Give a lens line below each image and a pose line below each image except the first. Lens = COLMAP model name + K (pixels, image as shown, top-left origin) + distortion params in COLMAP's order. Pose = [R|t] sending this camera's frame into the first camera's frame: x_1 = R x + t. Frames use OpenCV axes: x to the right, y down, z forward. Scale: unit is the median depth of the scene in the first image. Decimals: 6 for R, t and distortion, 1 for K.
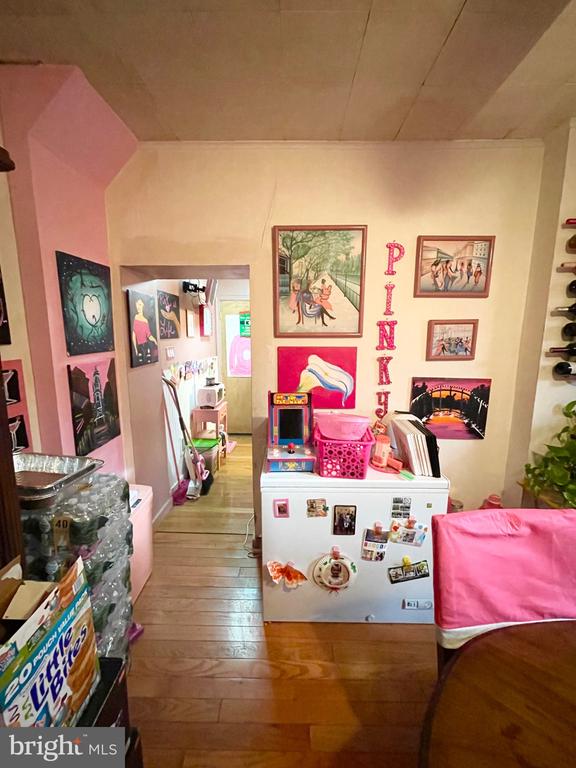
lens RADIAL K [[309.1, 0, 287.1], [0, 309.1, 379.2], [0, 0, 1]] dist [-0.003841, 0.001598]
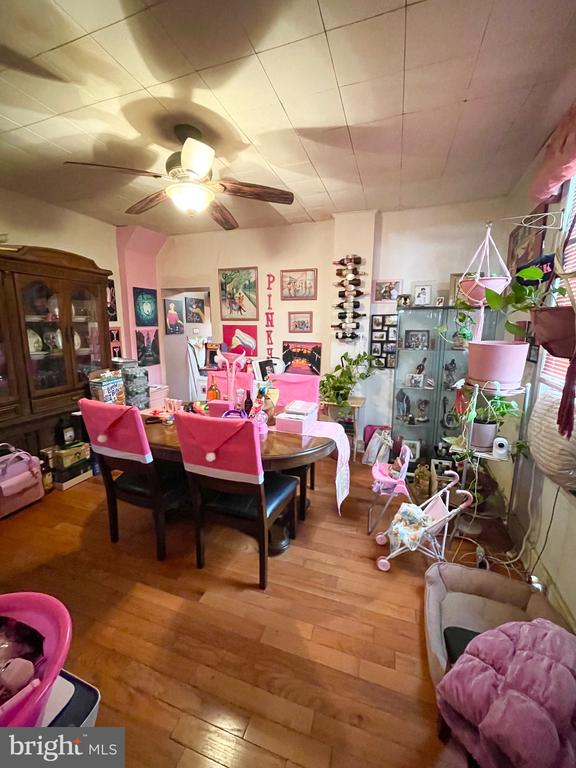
lens RADIAL K [[309.1, 0, 289.4], [0, 309.1, 382.4], [0, 0, 1]] dist [-0.003841, 0.001598]
pose [[0.950793, 0.063117, -0.303329, 1.096282], [-0.053998, 0.997804, 0.038364, 0.185209], [0.305084, -0.020097, 0.952113, -0.899940]]
